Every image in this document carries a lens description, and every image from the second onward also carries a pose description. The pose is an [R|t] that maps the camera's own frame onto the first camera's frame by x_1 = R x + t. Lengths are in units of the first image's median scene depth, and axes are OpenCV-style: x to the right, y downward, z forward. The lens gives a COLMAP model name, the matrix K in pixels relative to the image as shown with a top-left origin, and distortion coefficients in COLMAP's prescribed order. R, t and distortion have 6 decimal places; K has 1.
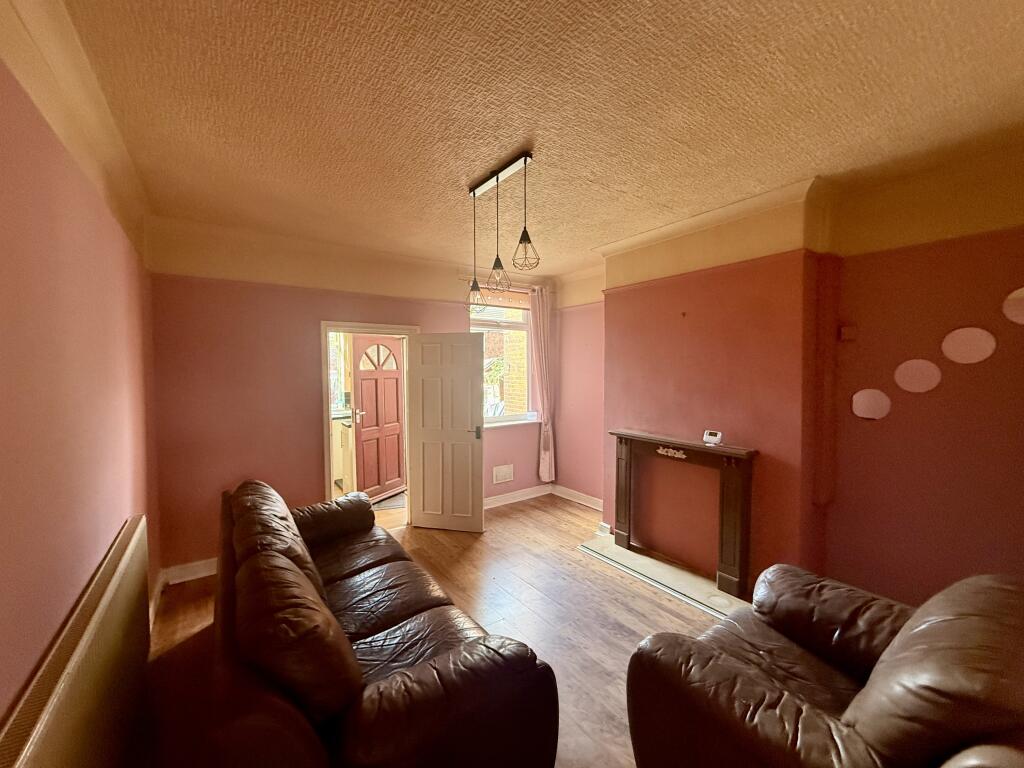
lens RADIAL K [[409.3, 0, 508.5], [0, 409.3, 386.5], [0, 0, 1]] dist [0.000470, 0.000019]
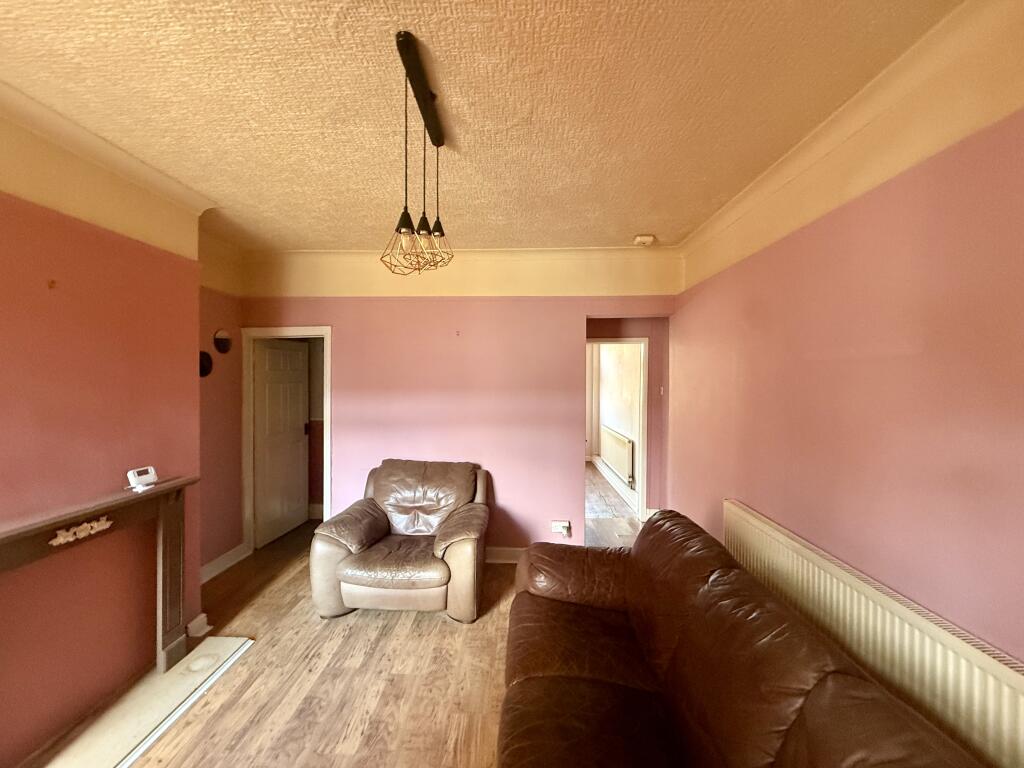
lens RADIAL K [[409.3, 0, 508.1], [0, 409.3, 381.8], [0, 0, 1]] dist [0.000470, 0.000019]
pose [[-0.803542, 0.004261, 0.595233, -0.417583], [0.032024, 0.998836, 0.036082, -0.045300], [-0.594386, 0.048056, -0.802743, 1.125545]]
